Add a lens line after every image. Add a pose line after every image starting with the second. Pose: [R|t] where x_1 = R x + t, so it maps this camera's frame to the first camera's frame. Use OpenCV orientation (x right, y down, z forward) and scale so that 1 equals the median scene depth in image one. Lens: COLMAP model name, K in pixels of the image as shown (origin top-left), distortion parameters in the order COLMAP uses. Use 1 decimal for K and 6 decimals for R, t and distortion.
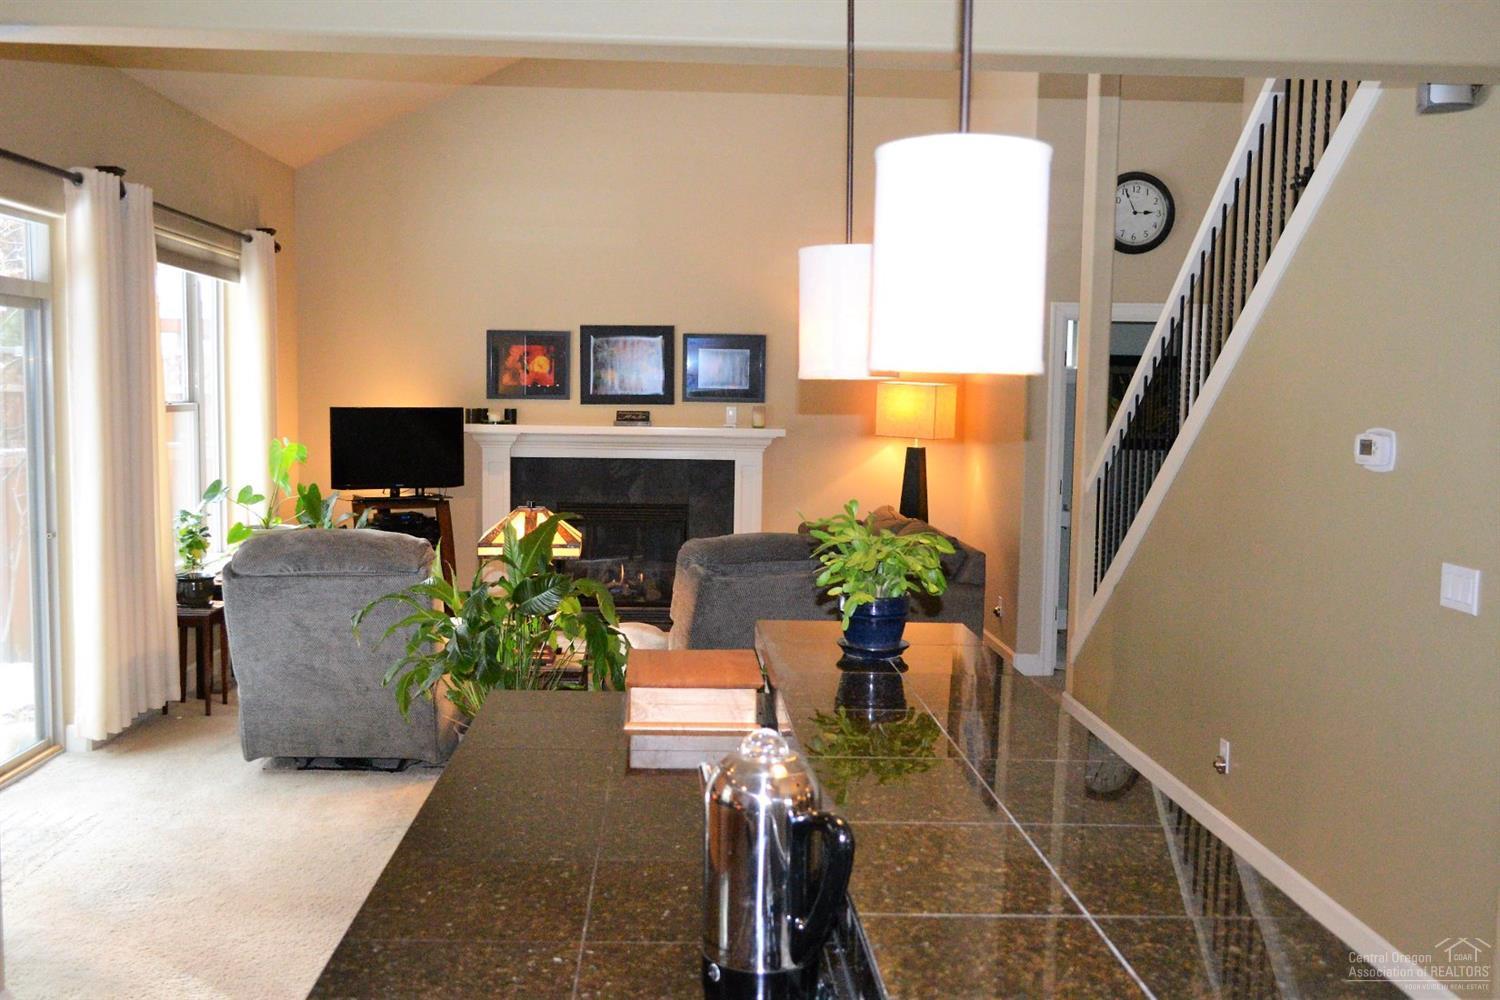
lens RADIAL K [[1191.1, 0, 697.2], [0, 1191.1, 470.2], [0, 0, 1]] dist [-0.021815, -0.005370]
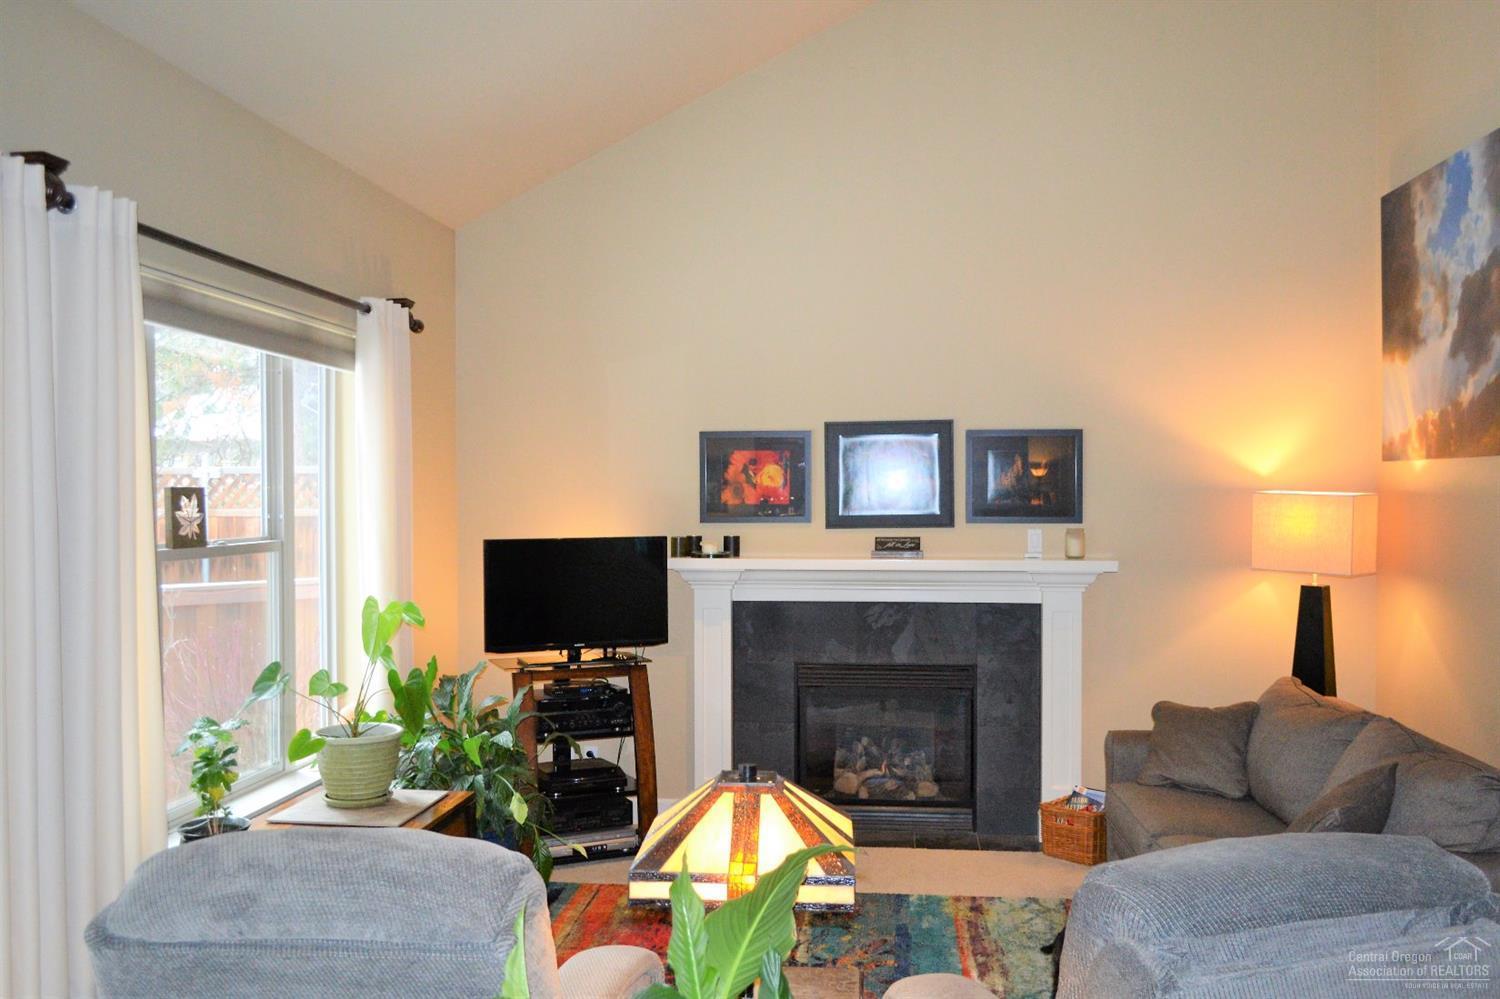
lens RADIAL K [[1191.1, 0, 752.0], [0, 1191.1, 499.1], [0, 0, 1]] dist [-0.021815, -0.005370]
pose [[0.988668, -0.016981, -0.149155, -0.033620], [0.006755, 0.997608, -0.068797, -0.023833], [0.149967, 0.067010, 0.986418, 0.272004]]
